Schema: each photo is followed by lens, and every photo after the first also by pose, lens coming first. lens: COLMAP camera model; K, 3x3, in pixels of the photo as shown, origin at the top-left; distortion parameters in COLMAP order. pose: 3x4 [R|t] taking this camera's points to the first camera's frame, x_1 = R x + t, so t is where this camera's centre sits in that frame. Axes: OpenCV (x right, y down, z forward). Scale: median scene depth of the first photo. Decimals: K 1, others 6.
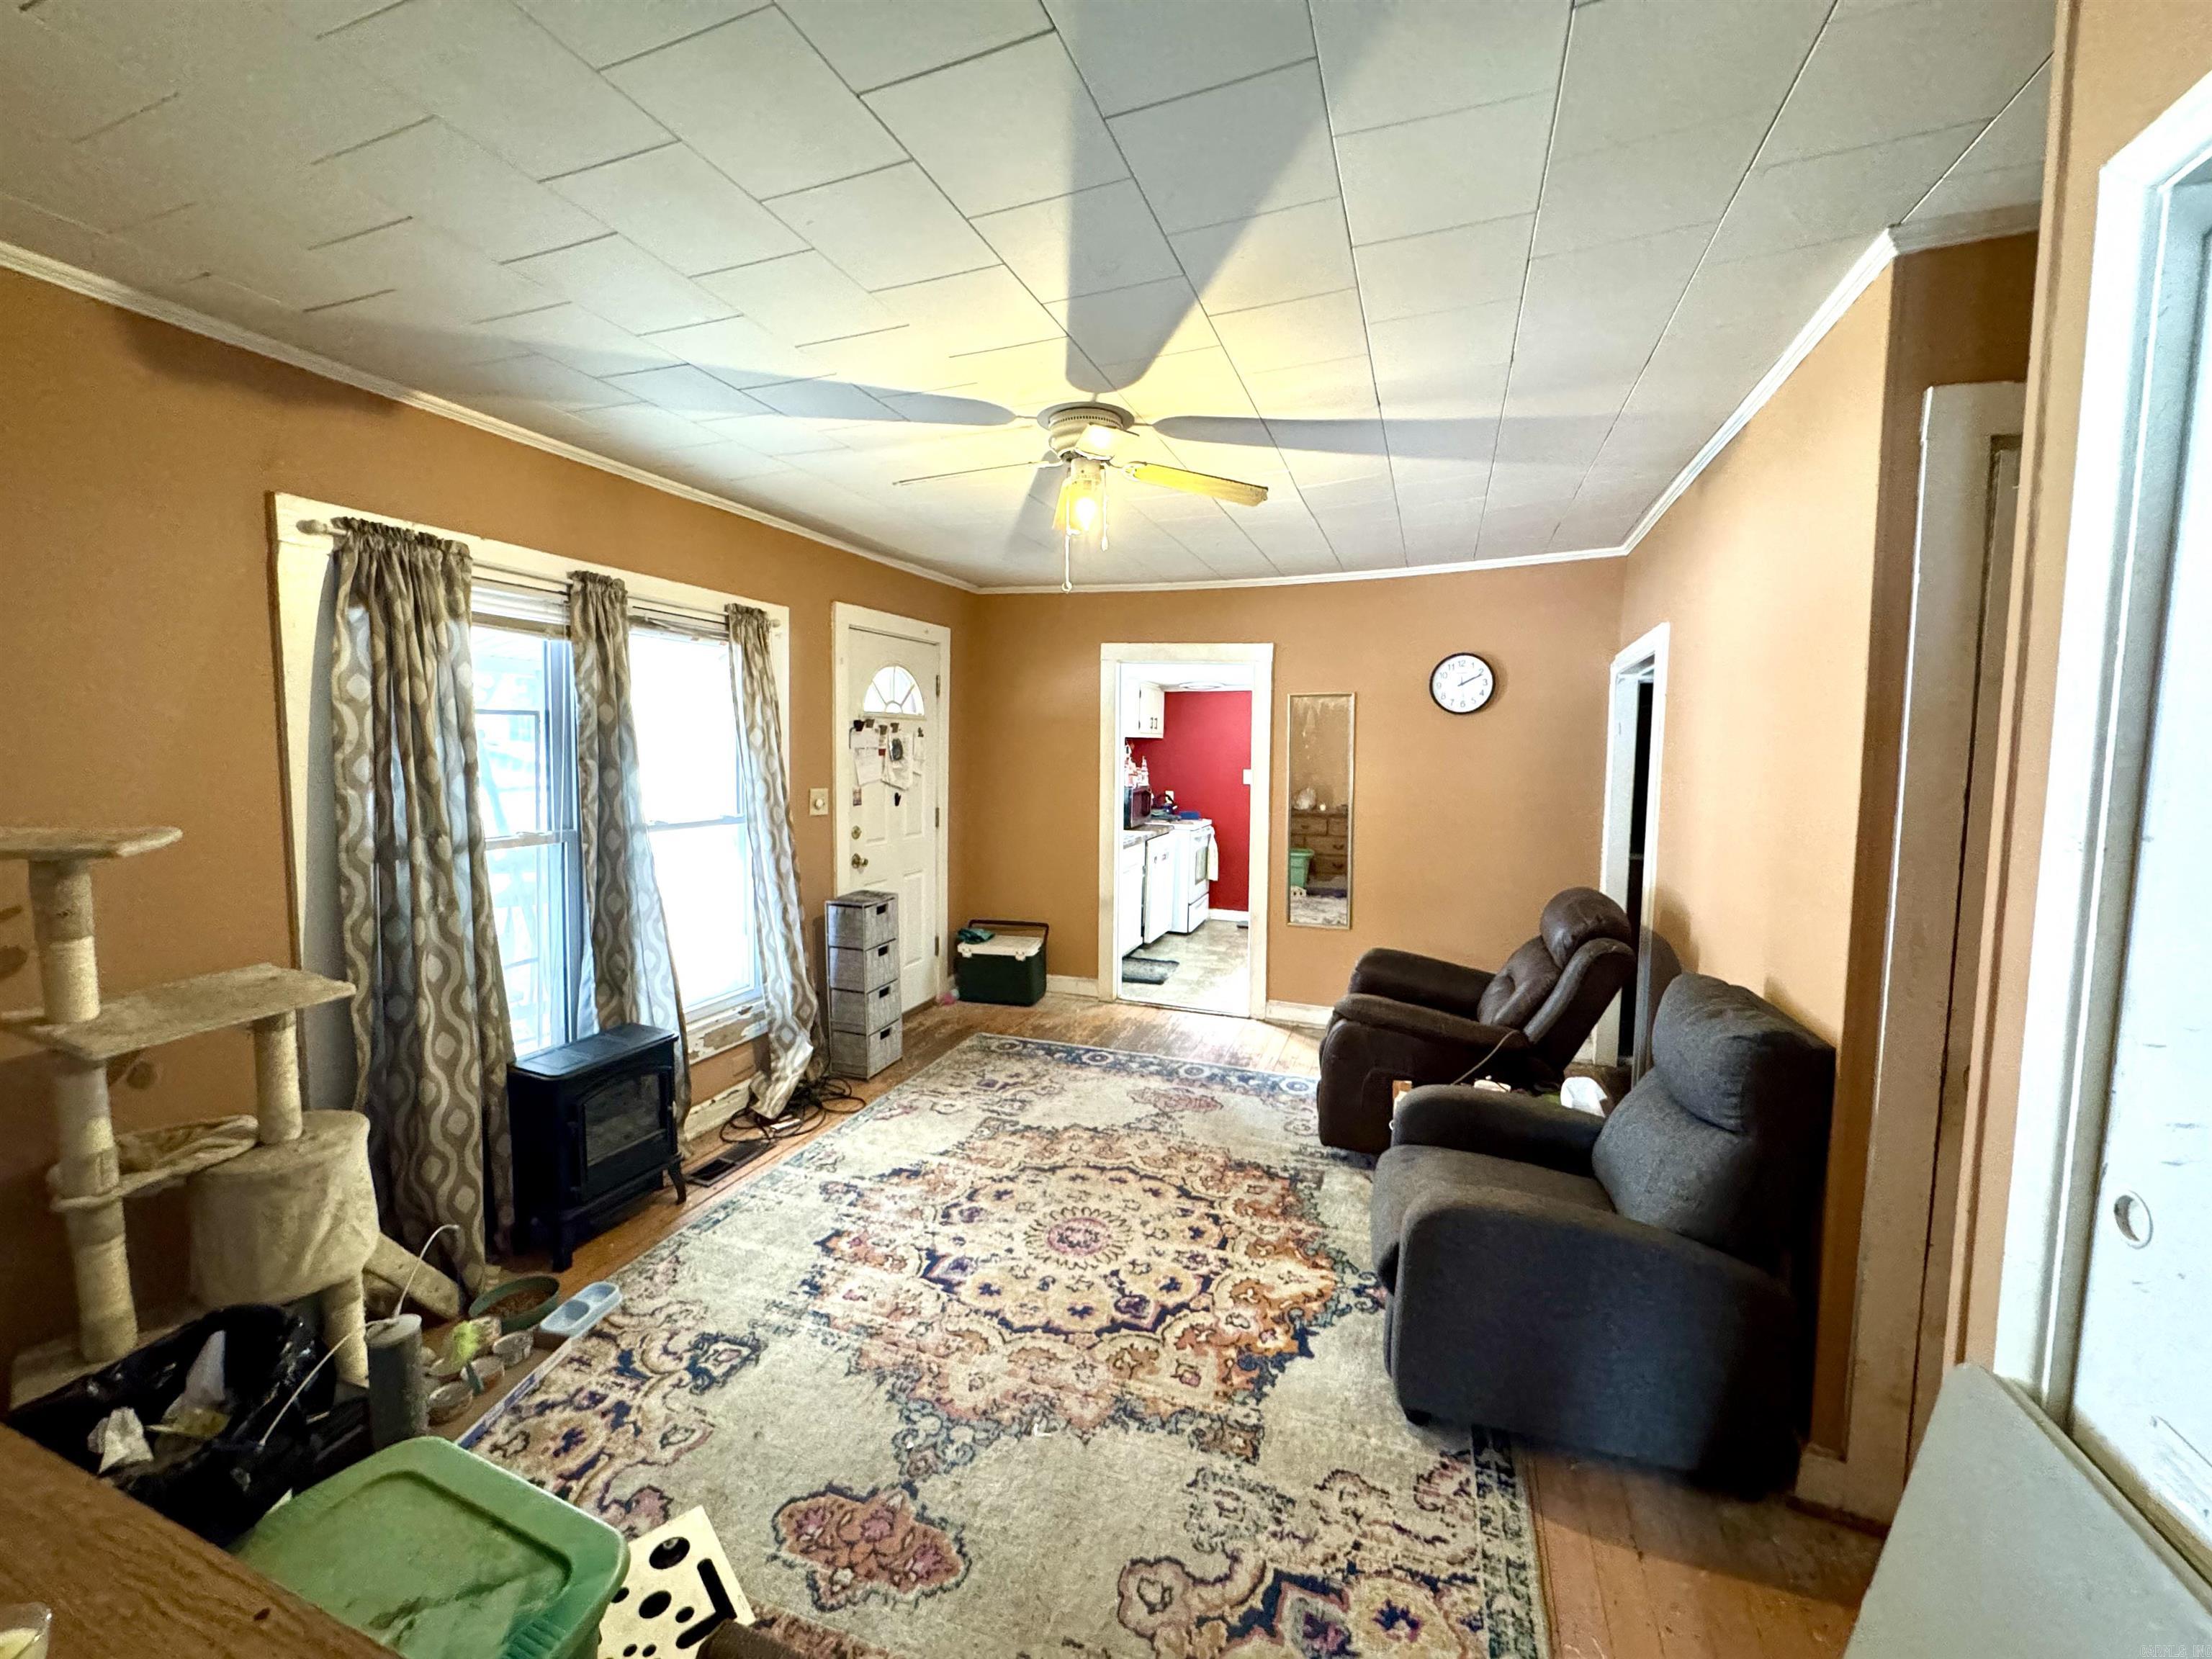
lens RADIAL K [[890.0, 0, 1100.9], [0, 890.0, 814.9], [0, 0, 1]] dist [0.000026, 0.000090]
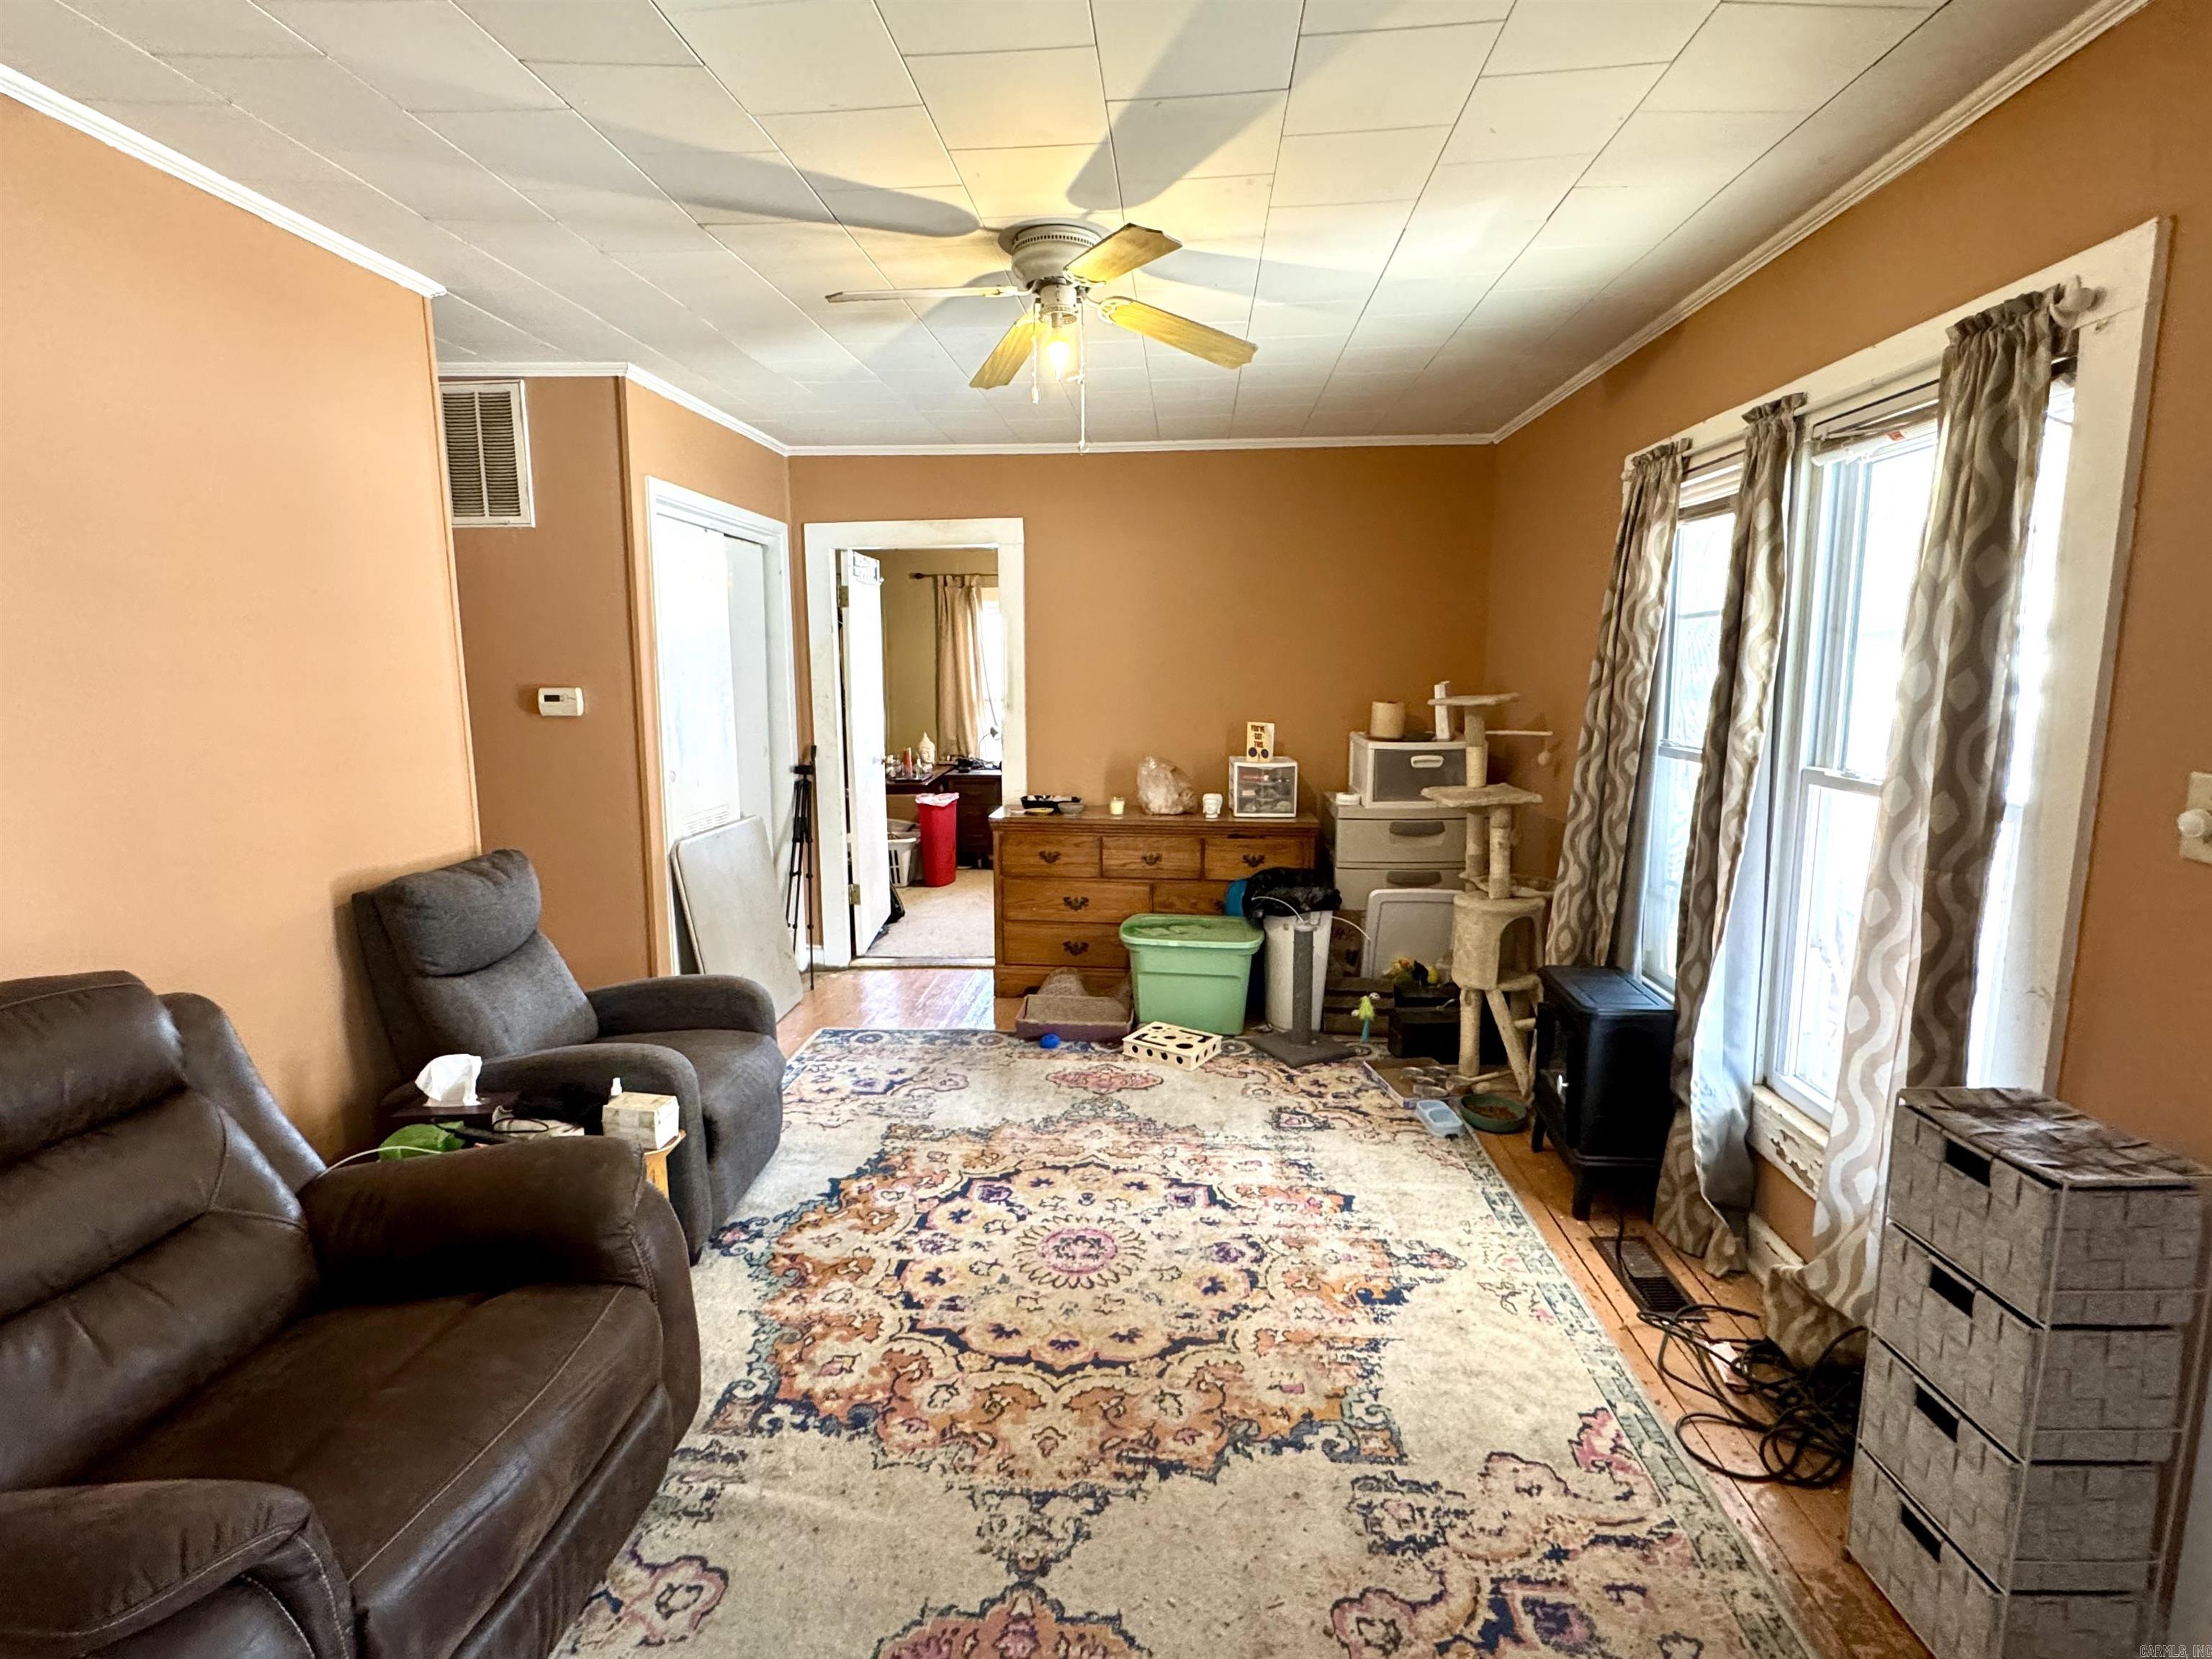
lens RADIAL K [[1041.6, 0, 1097.0], [0, 1041.6, 818.8], [0, 0, 1]] dist [-0.000437, -0.000383]
pose [[-0.961165, 0.036615, -0.273534, 0.203465], [-0.024925, 0.975591, 0.218175, -0.119706], [0.274846, 0.216520, -0.936792, 1.787669]]
